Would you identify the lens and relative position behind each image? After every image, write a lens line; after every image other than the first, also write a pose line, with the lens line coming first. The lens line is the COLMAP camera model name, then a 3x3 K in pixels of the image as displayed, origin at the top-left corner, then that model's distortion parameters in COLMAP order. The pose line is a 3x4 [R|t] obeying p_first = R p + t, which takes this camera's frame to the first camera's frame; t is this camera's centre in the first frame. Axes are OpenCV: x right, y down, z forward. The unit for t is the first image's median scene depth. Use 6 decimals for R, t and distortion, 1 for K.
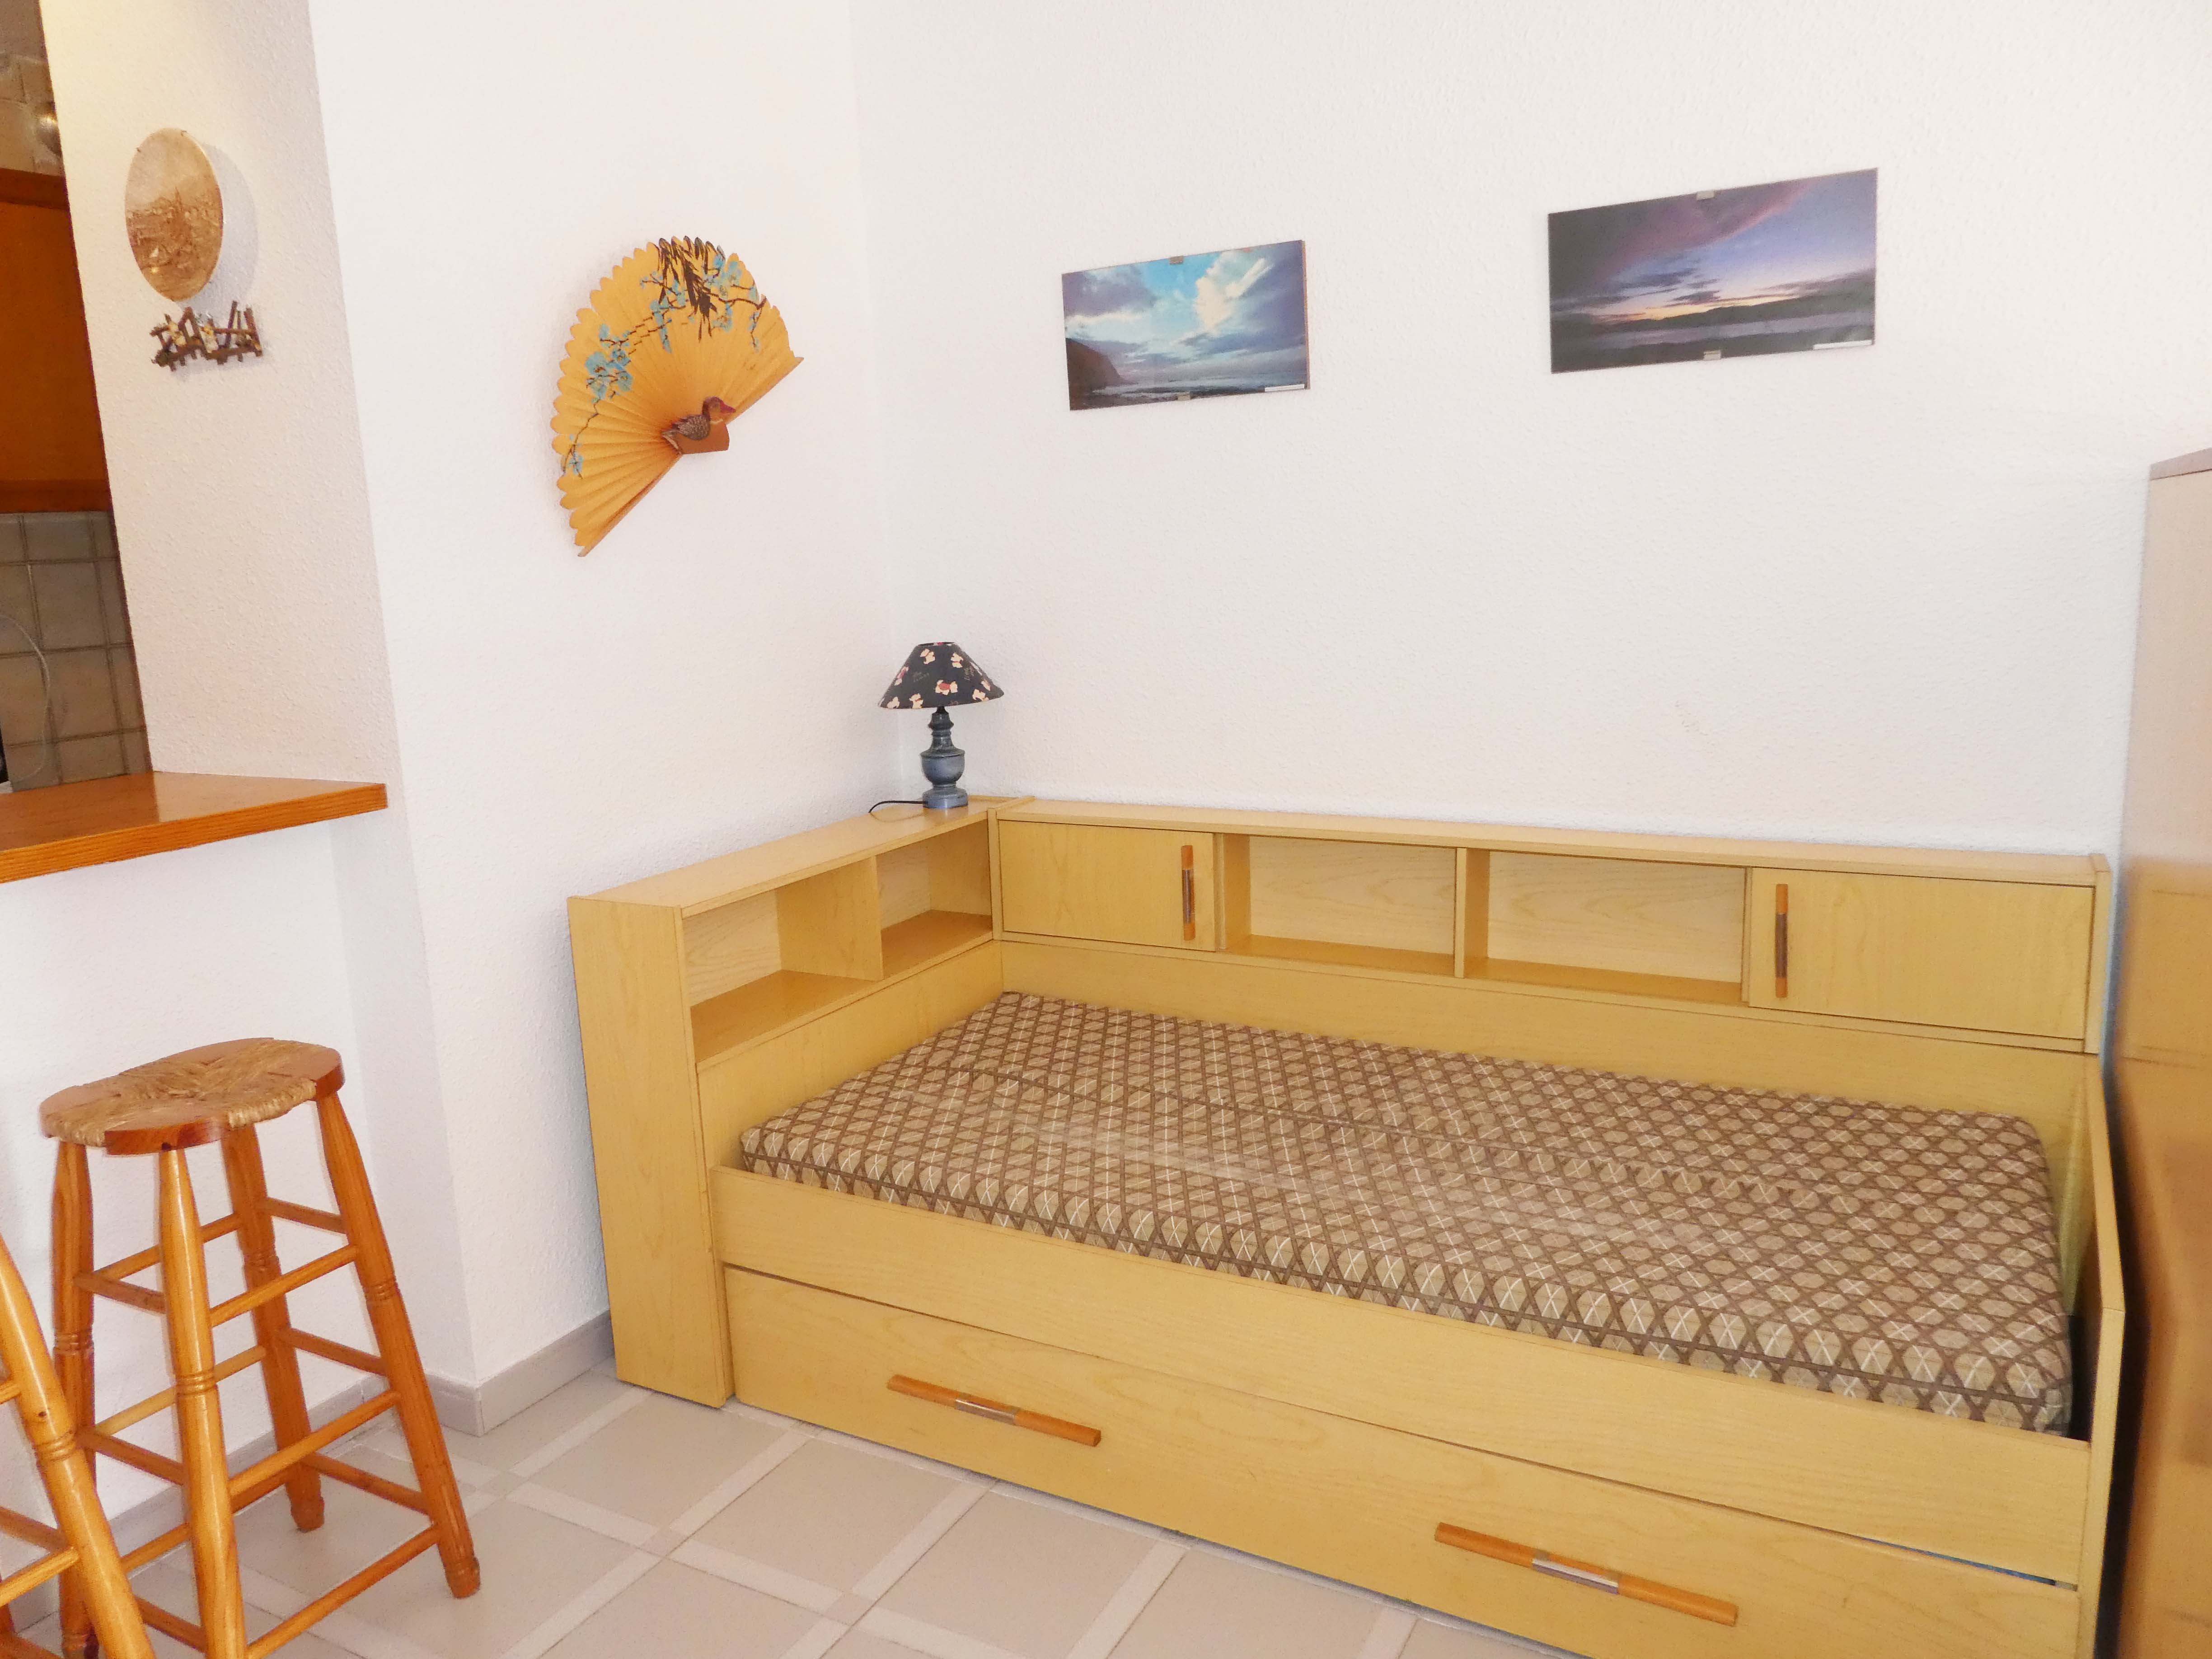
lens RADIAL K [[1611.5, 0, 1165.6], [0, 1611.5, 791.7], [0, 0, 1]] dist [-0.027249, 0.014210]
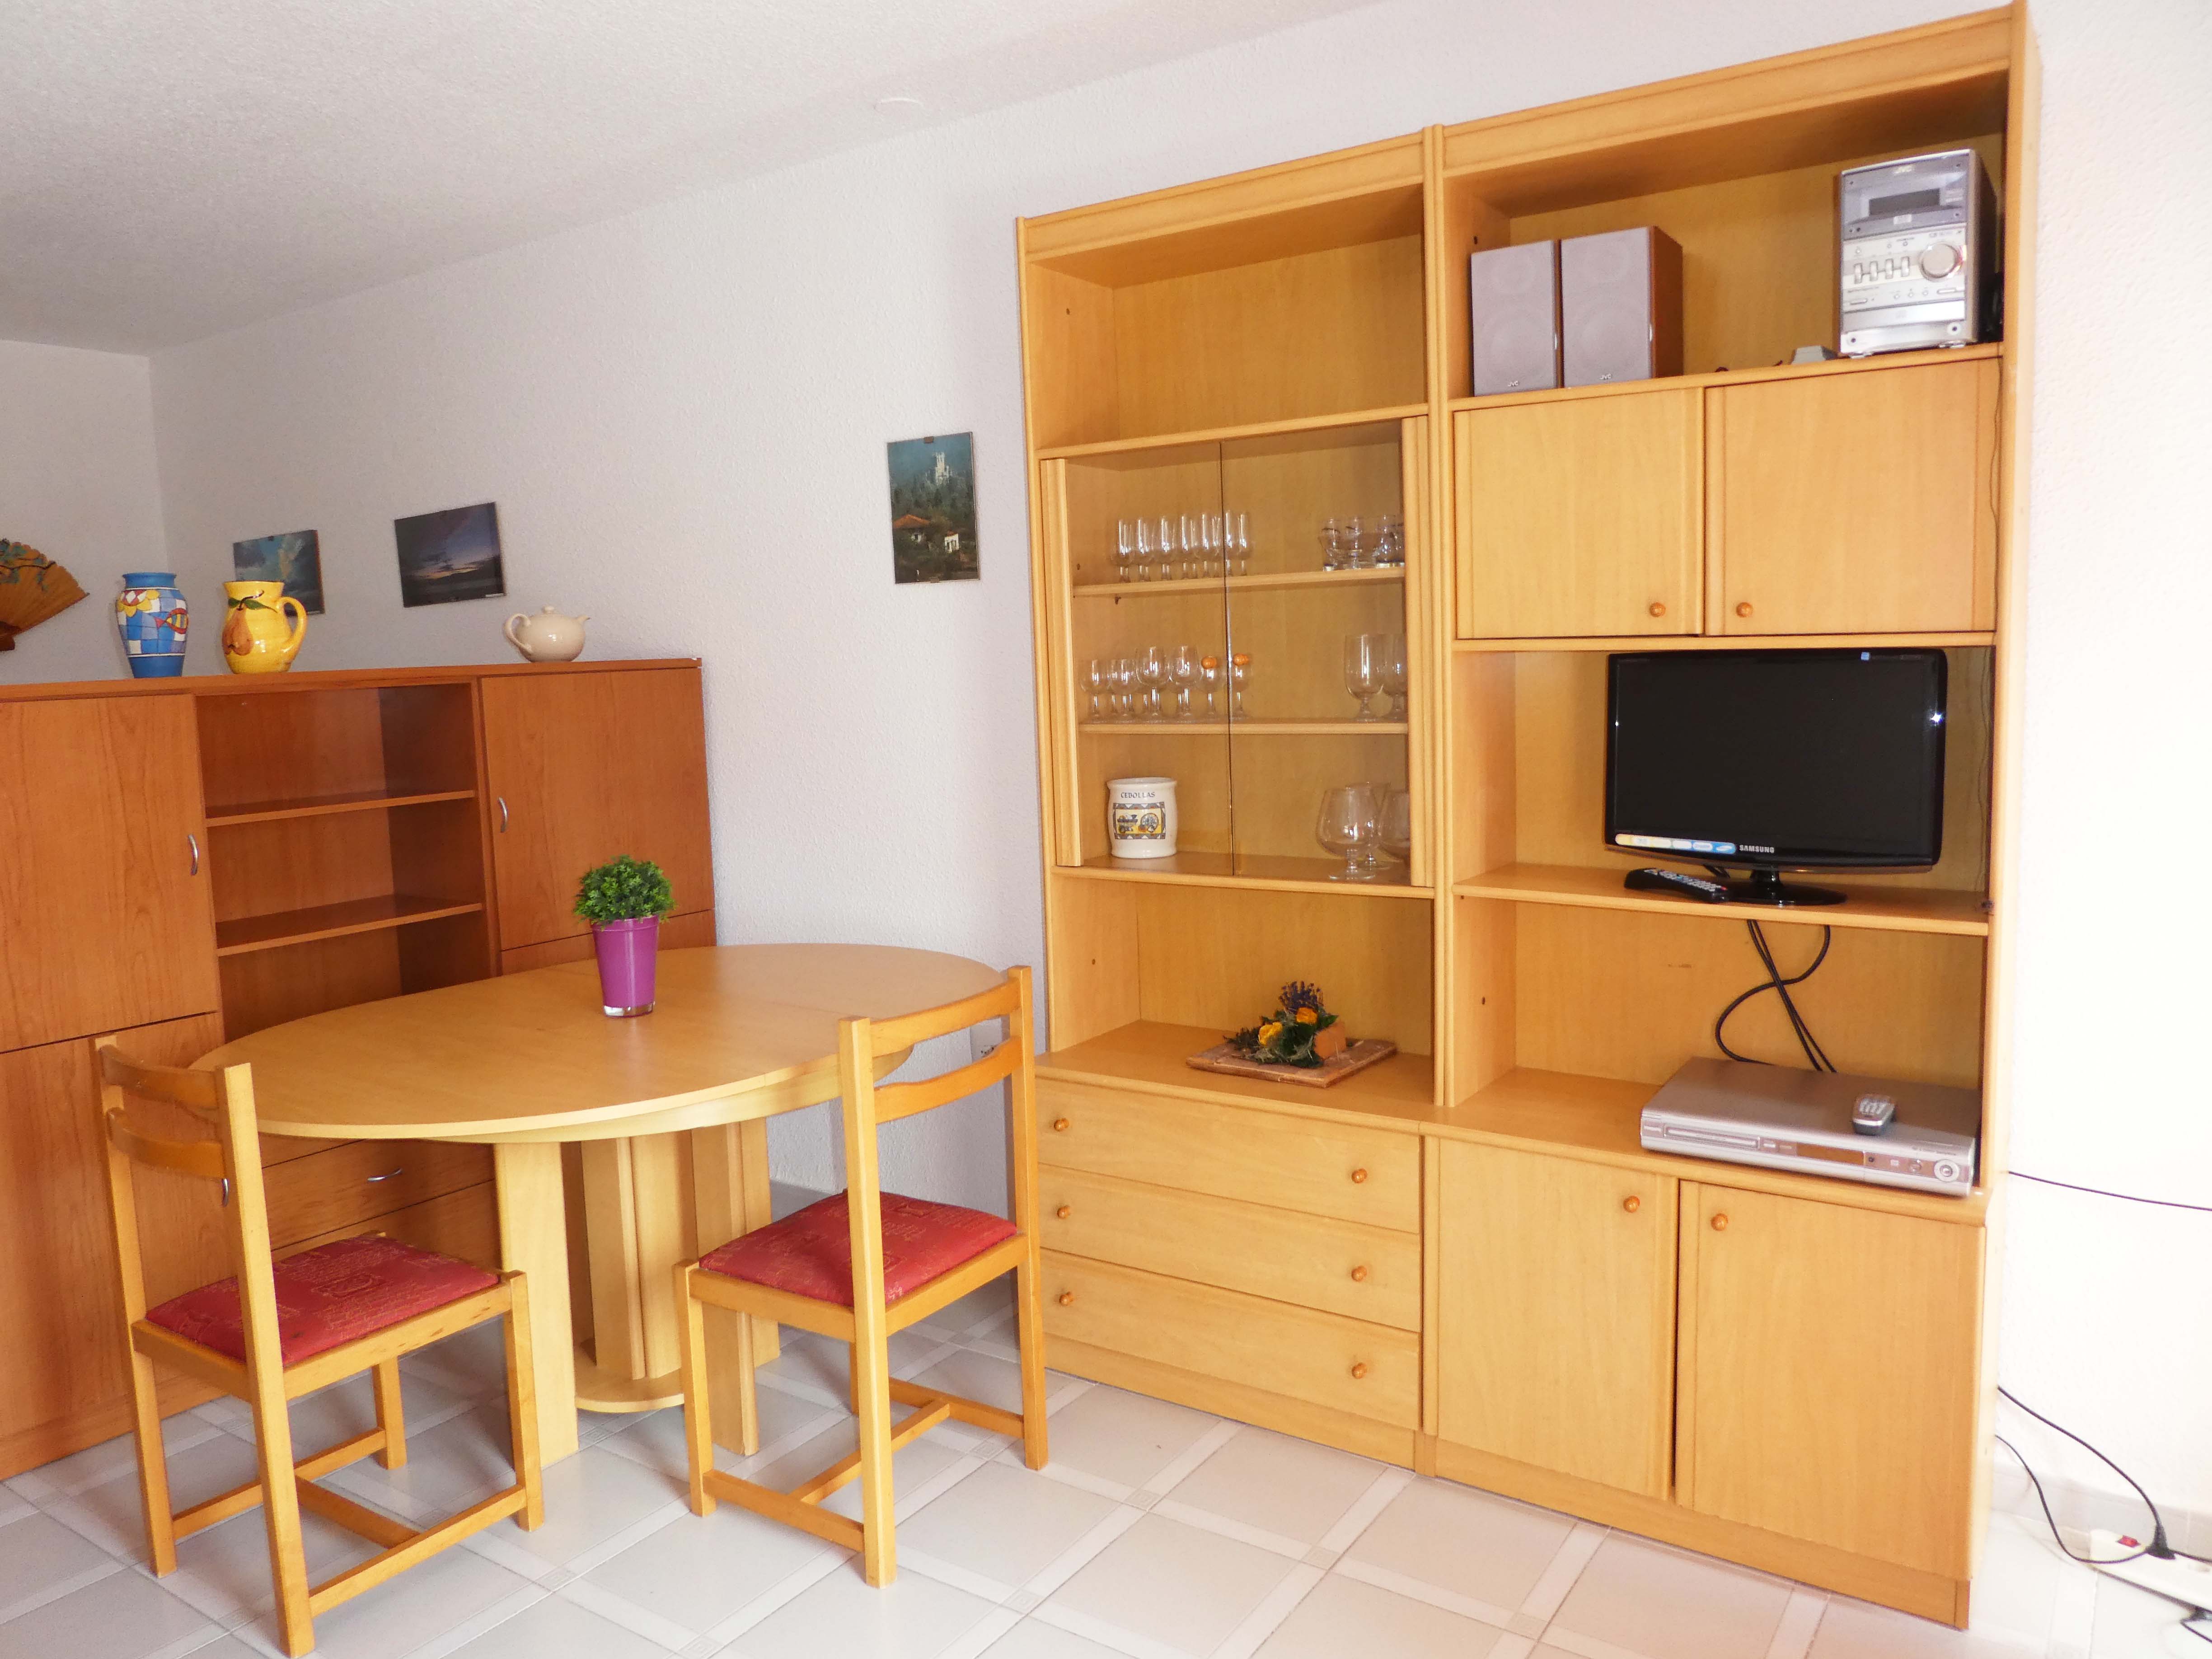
lens RADIAL K [[1623.4, 0, 1166.8], [0, 1623.4, 786.7], [0, 0, 1]] dist [-0.016125, -0.008413]
pose [[0.994610, 0.013868, -0.102758, 1.316081], [-0.021300, 0.997207, -0.071579, 0.041602], [0.101479, 0.073382, 0.992128, -0.691785]]
